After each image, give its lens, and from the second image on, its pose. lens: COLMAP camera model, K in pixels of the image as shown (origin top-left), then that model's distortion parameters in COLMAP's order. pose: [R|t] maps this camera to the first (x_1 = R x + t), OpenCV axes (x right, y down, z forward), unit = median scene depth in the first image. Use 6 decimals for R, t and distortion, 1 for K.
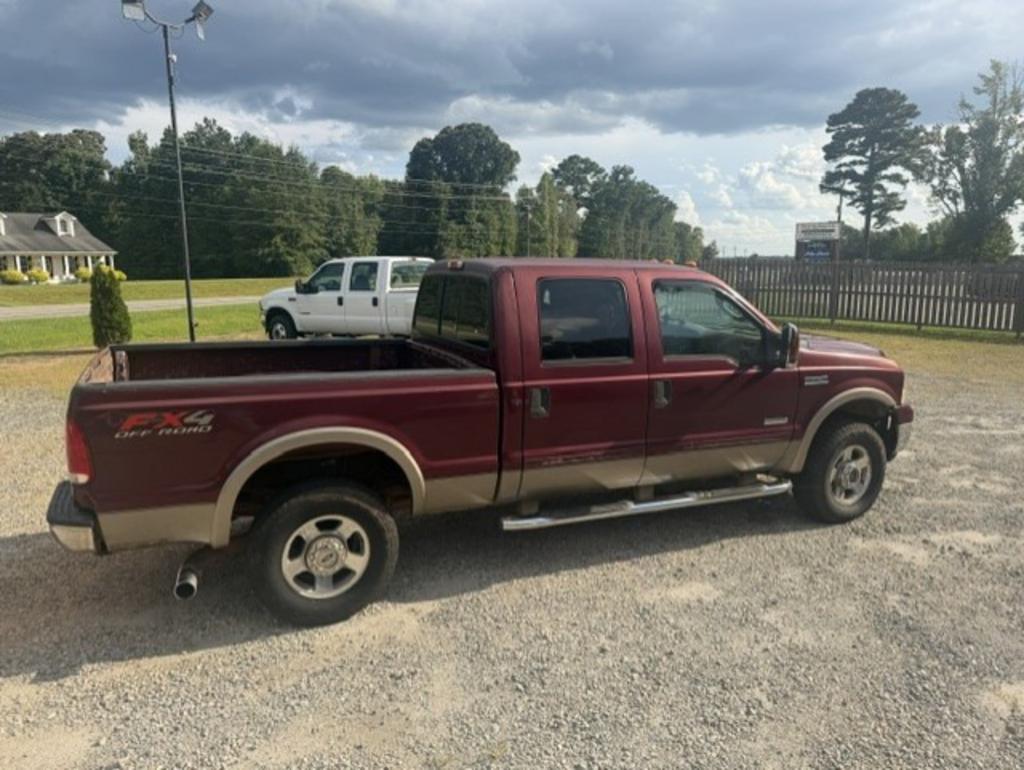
lens RADIAL K [[702.1, 0, 505.8], [0, 702.1, 407.7], [0, 0, 1]] dist [0.062910, -0.097121]
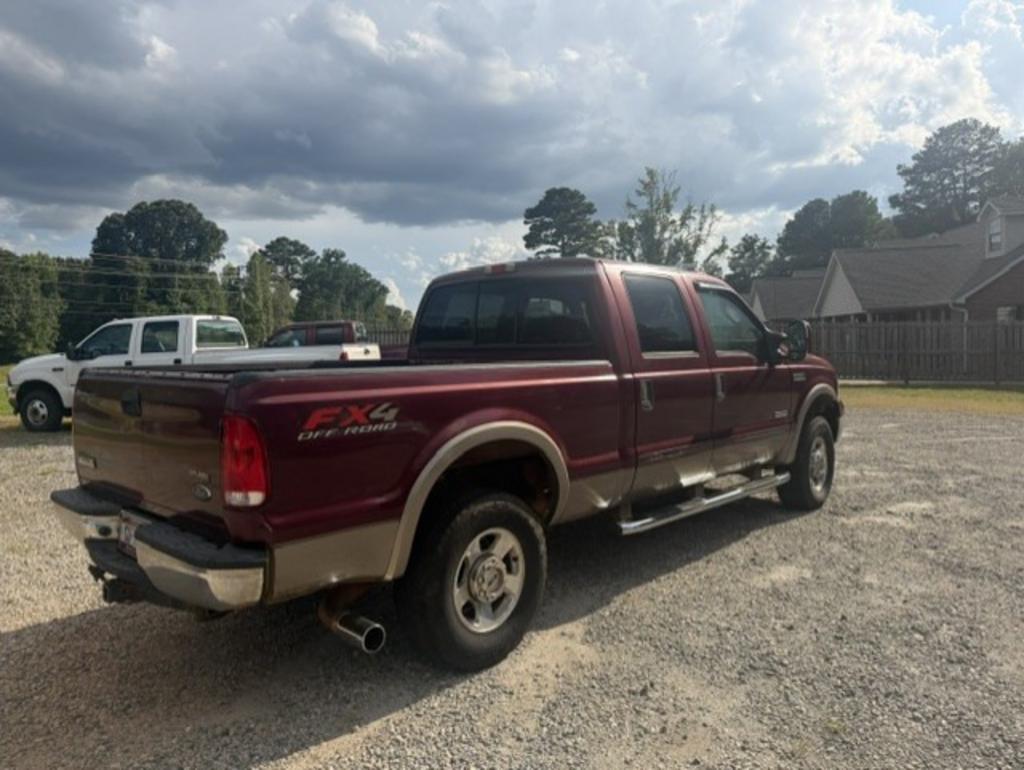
lens RADIAL K [[720.6, 0, 508.3], [0, 720.6, 381.8], [0, 0, 1]] dist [0.043440, -0.107072]
pose [[0.920840, -0.045687, 0.387256, -0.023482], [0.103726, 0.986031, -0.130318, 0.003879], [-0.375893, 0.160171, 0.912716, 0.006908]]
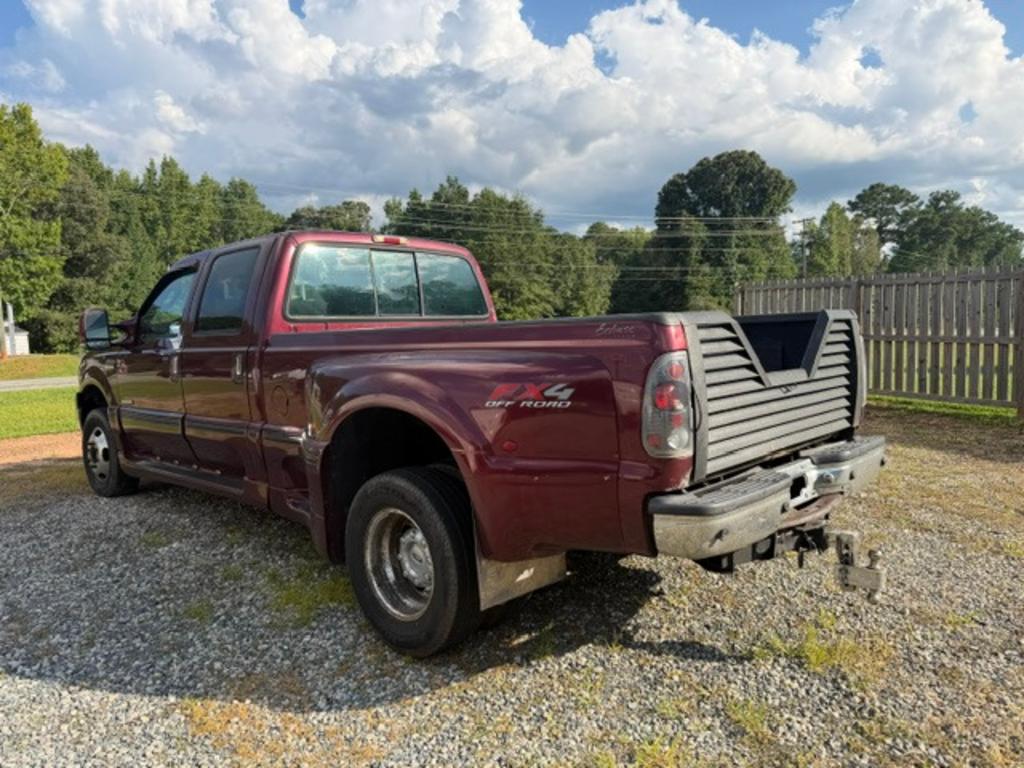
lens RADIAL K [[723.8, 0, 516.1], [0, 723.8, 386.0], [0, 0, 1]] dist [0.067185, -0.107769]
pose [[0.927888, 0.005713, -0.372815, 0.049774], [-0.047096, 0.993670, -0.101989, -0.025777], [0.369872, 0.112192, 0.922284, 0.160852]]
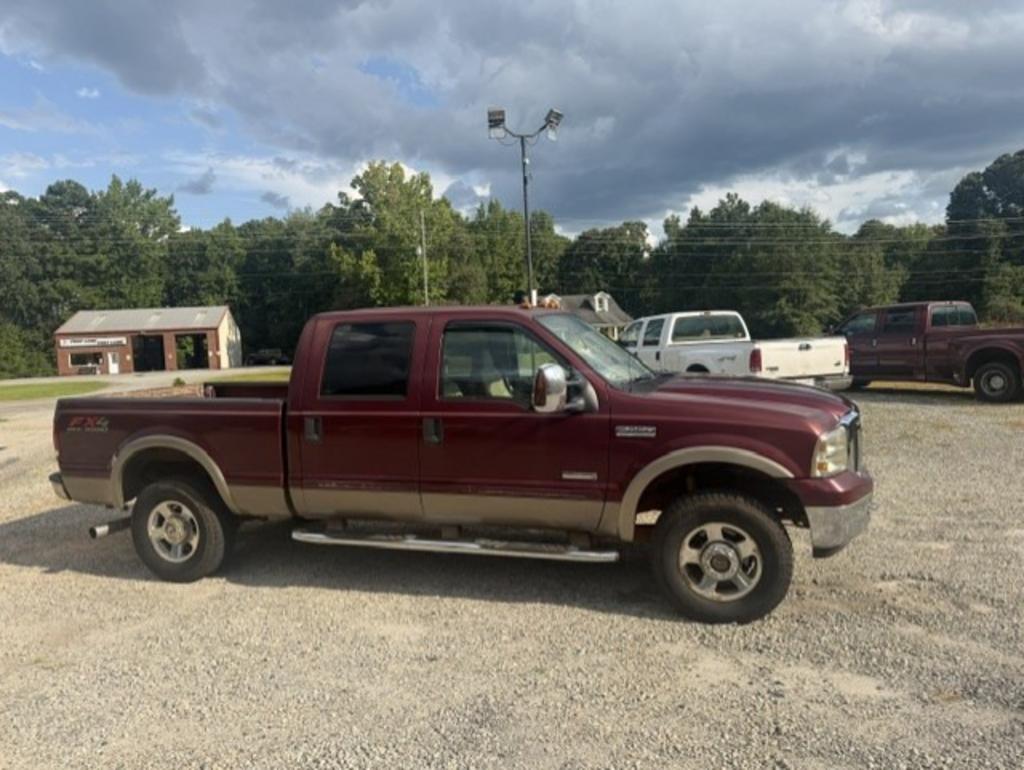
lens RADIAL K [[702.1, 0, 505.8], [0, 702.1, 407.7], [0, 0, 1]] dist [0.062910, -0.097121]
pose [[0.749715, 0.031040, -0.661032, 0.046998], [-0.089273, 0.994512, -0.054551, -0.000410], [0.655711, 0.099910, 0.748372, 0.015257]]
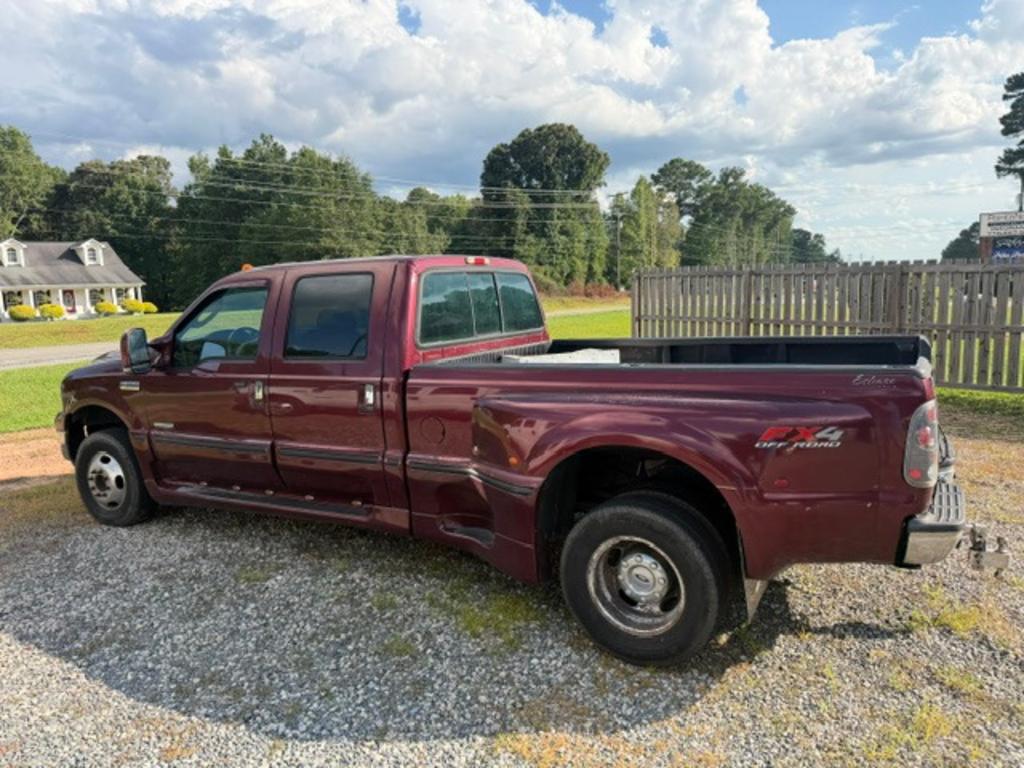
lens RADIAL K [[723.8, 0, 516.1], [0, 723.8, 386.0], [0, 0, 1]] dist [0.067185, -0.107769]
pose [[0.991539, -0.012548, -0.129198, 0.023458], [0.004848, 0.998202, -0.059736, -0.029971], [0.129715, 0.058604, 0.989818, 0.149348]]
